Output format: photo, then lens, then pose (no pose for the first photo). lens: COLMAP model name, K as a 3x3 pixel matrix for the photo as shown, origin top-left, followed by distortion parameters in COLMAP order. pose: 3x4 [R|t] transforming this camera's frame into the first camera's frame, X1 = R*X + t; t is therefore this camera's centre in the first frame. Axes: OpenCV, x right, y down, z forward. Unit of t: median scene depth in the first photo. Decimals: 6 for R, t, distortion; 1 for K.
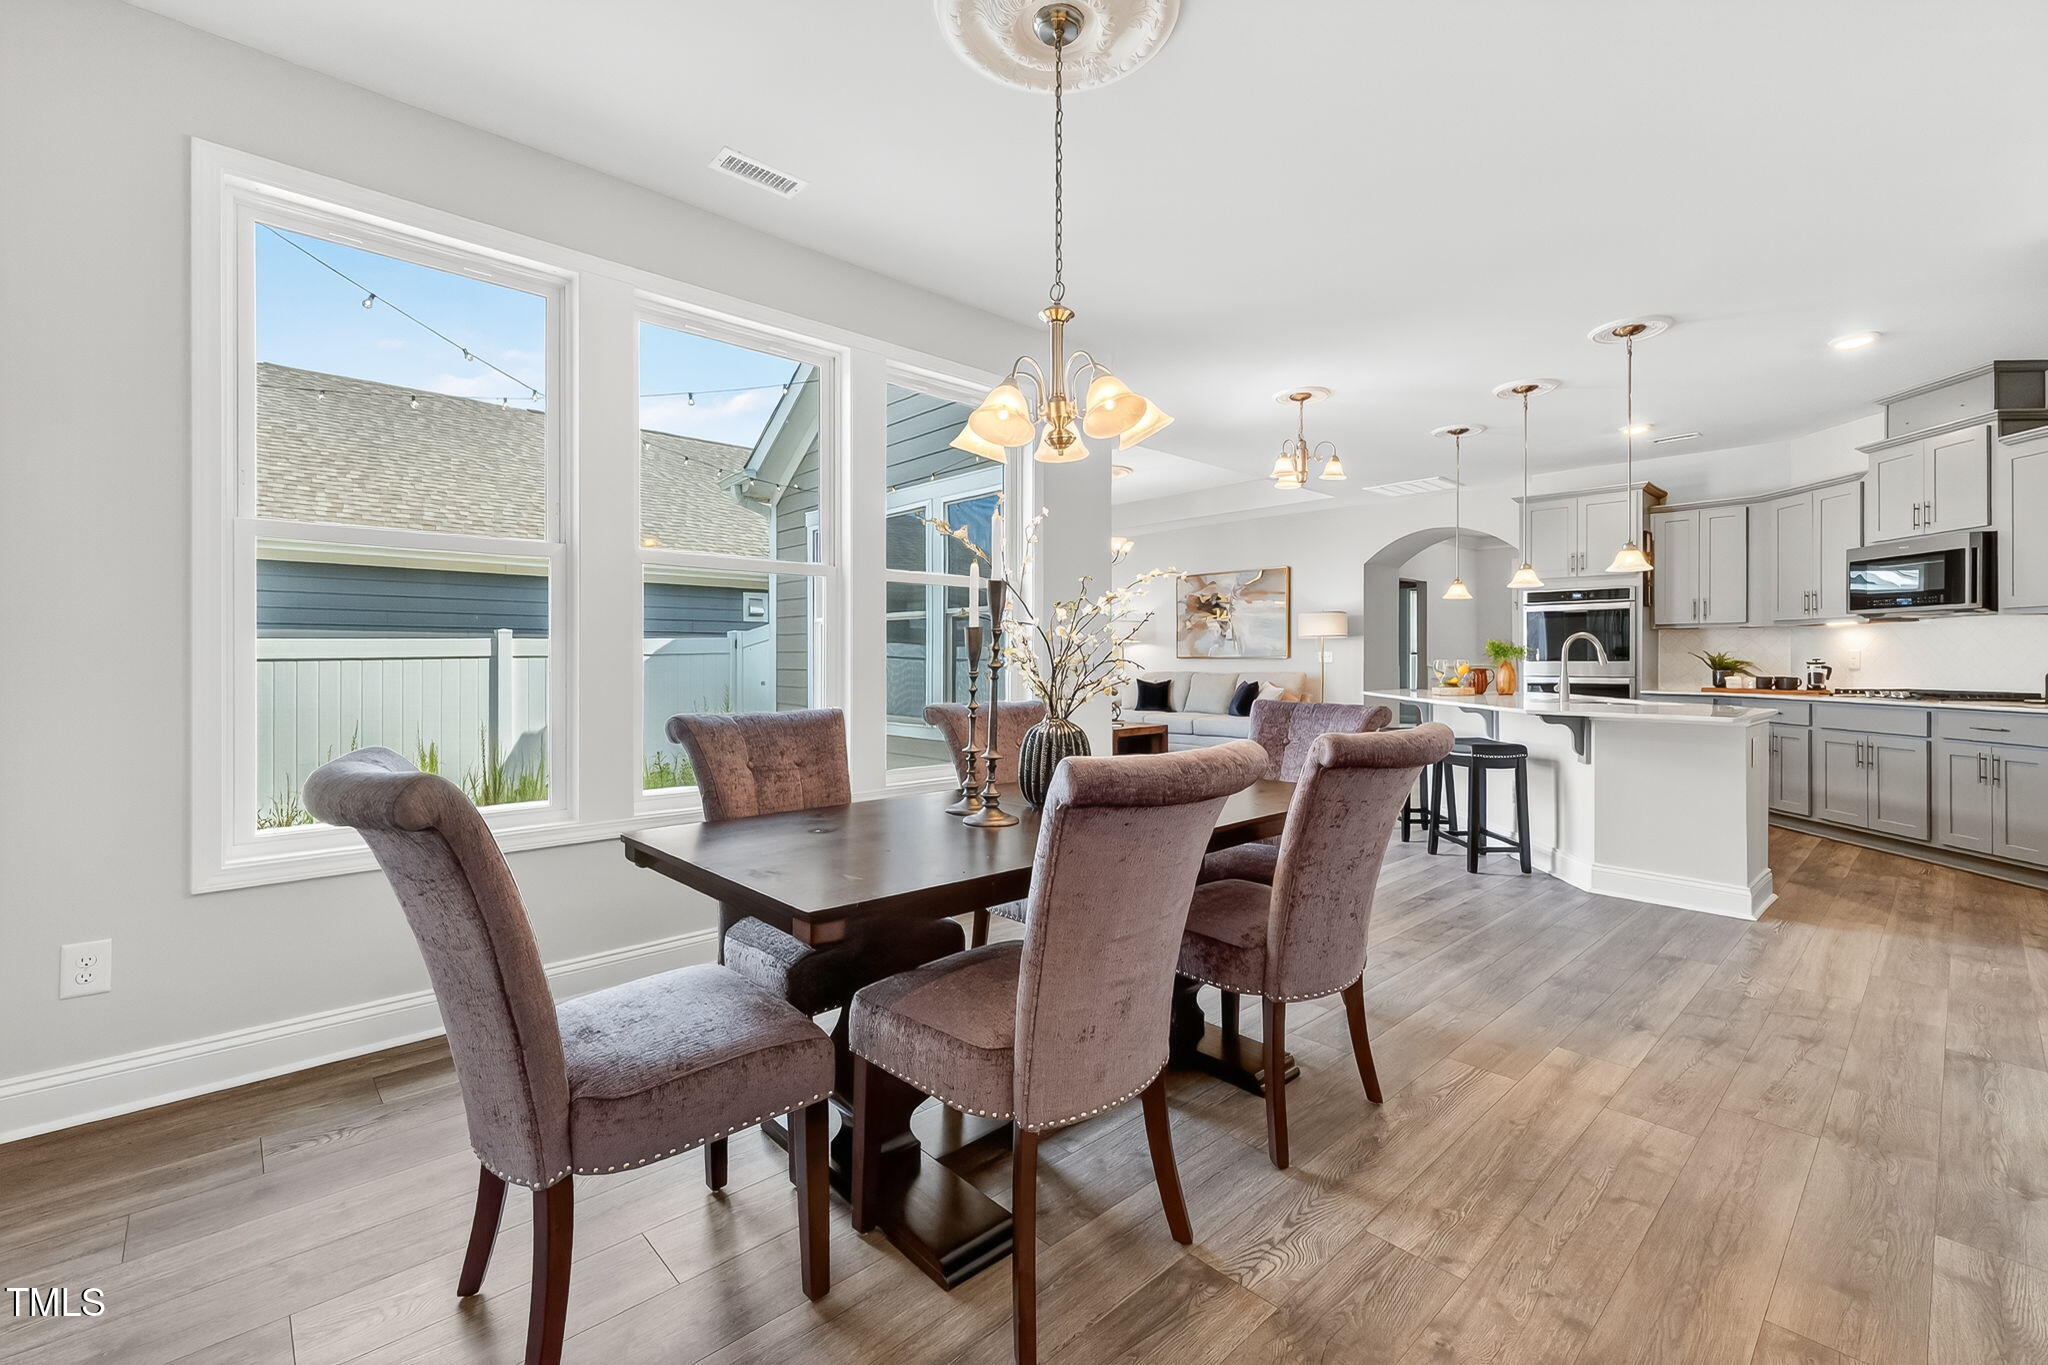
lens RADIAL K [[866.6, 0, 1020.5], [0, 866.6, 660.6], [0, 0, 1]] dist [0.000181, 0.000046]
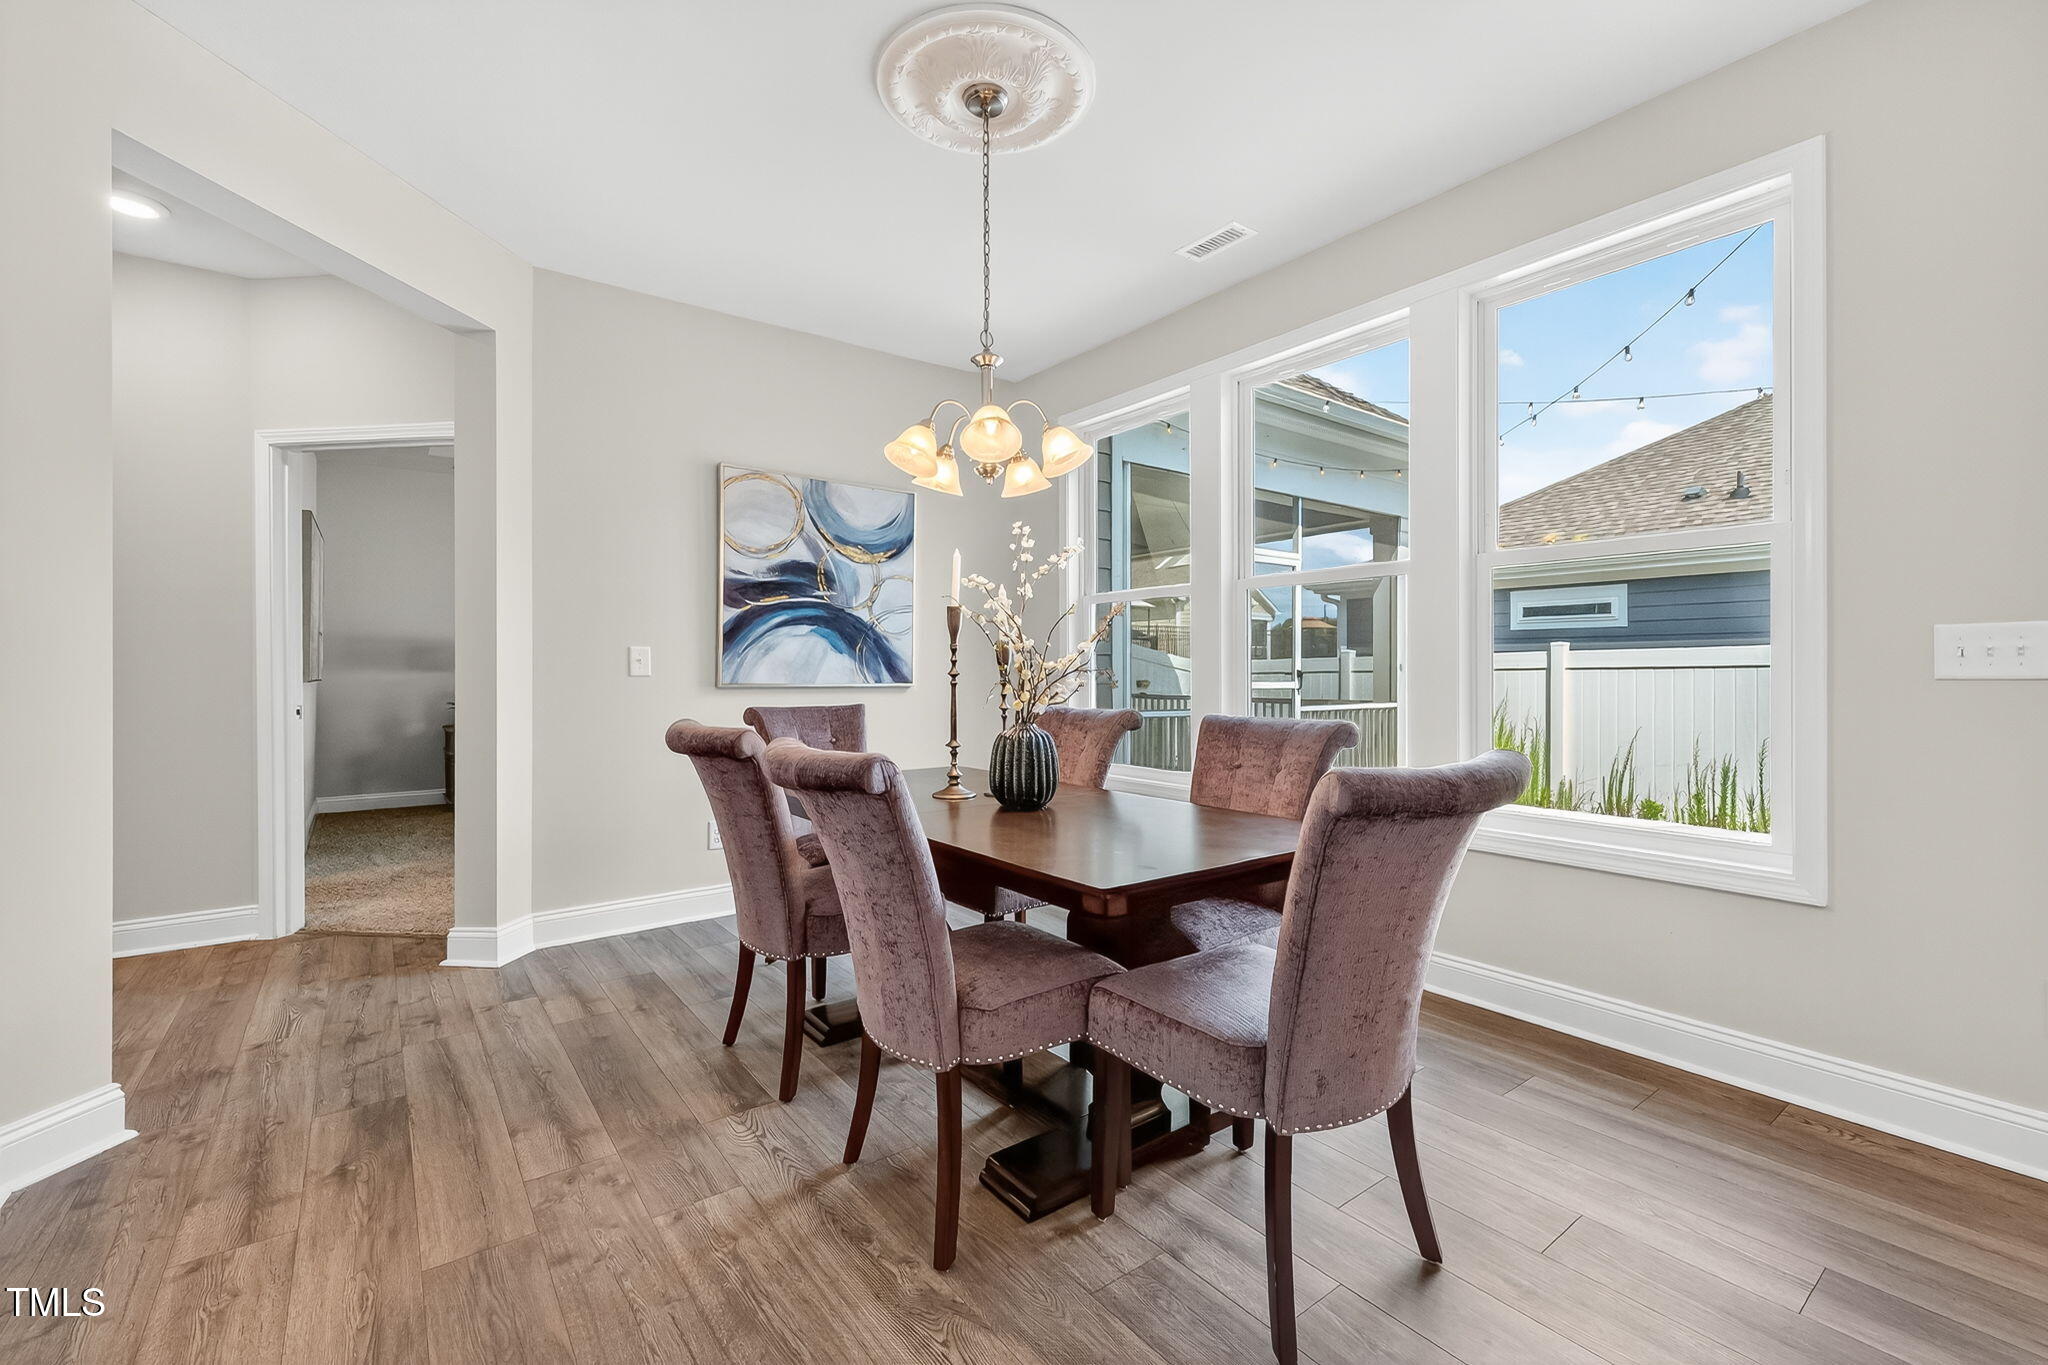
lens RADIAL K [[866.6, 0, 1020.5], [0, 866.6, 660.6], [0, 0, 1]] dist [0.000181, 0.000046]
pose [[-0.097052, -0.010591, -0.995223, 0.451559], [0.001752, 0.999940, -0.010812, 0.000952], [0.995278, -0.002793, -0.097027, 0.450125]]
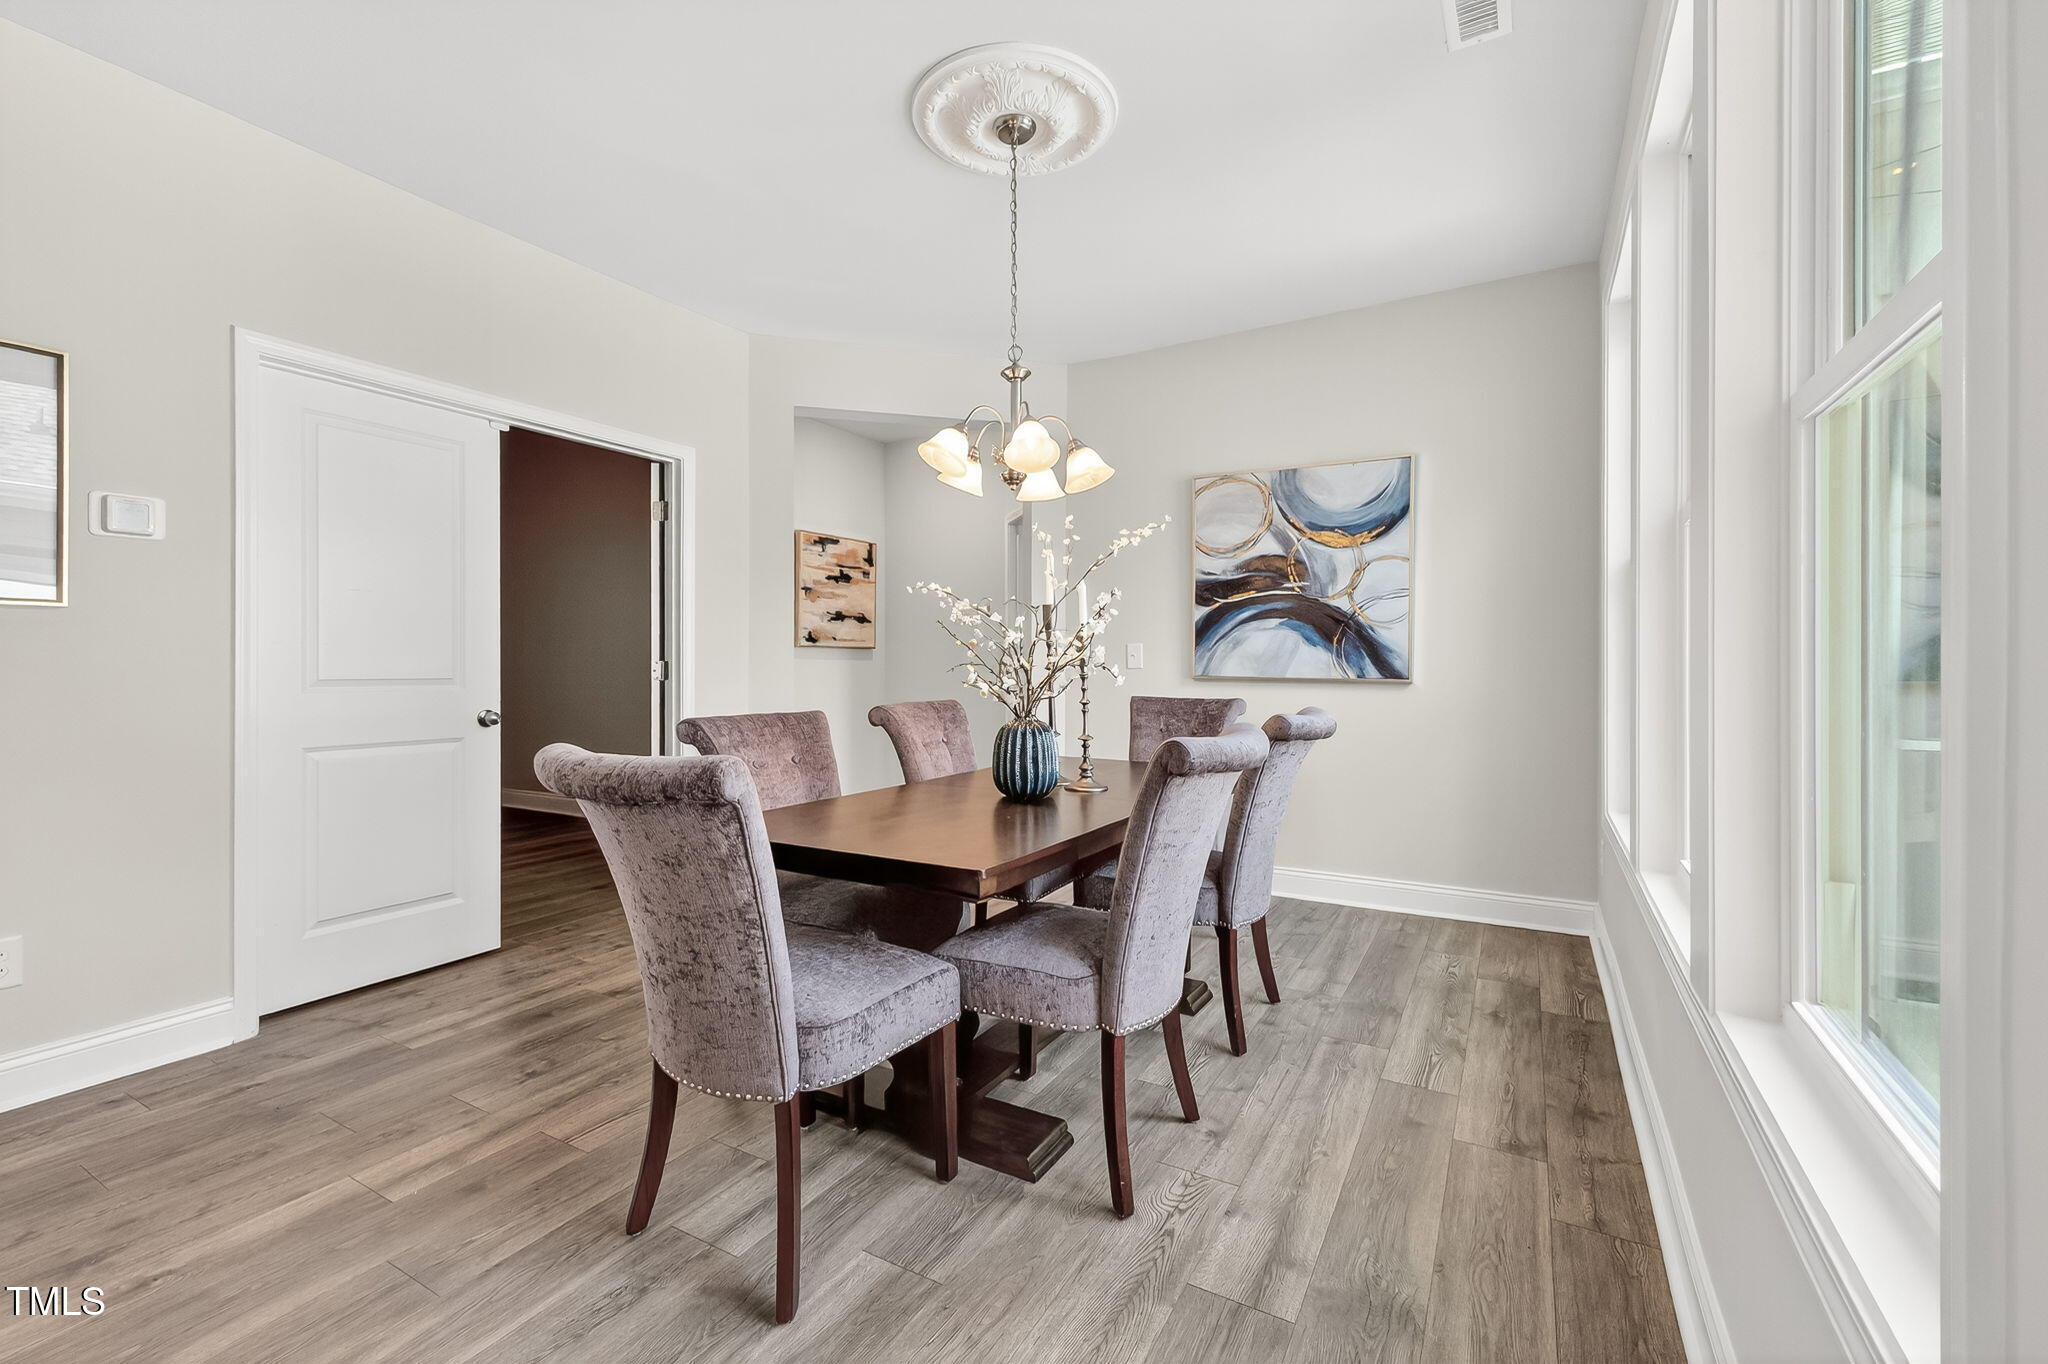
lens RADIAL K [[870.3, 0, 1030.7], [0, 870.3, 668.5], [0, 0, 1]] dist [0.002118, -0.000266]
pose [[-0.951733, 0.003094, -0.306913, 0.153596], [0.000777, 0.999970, 0.007672, -0.000955], [0.306927, 0.007063, -0.951707, 0.844262]]
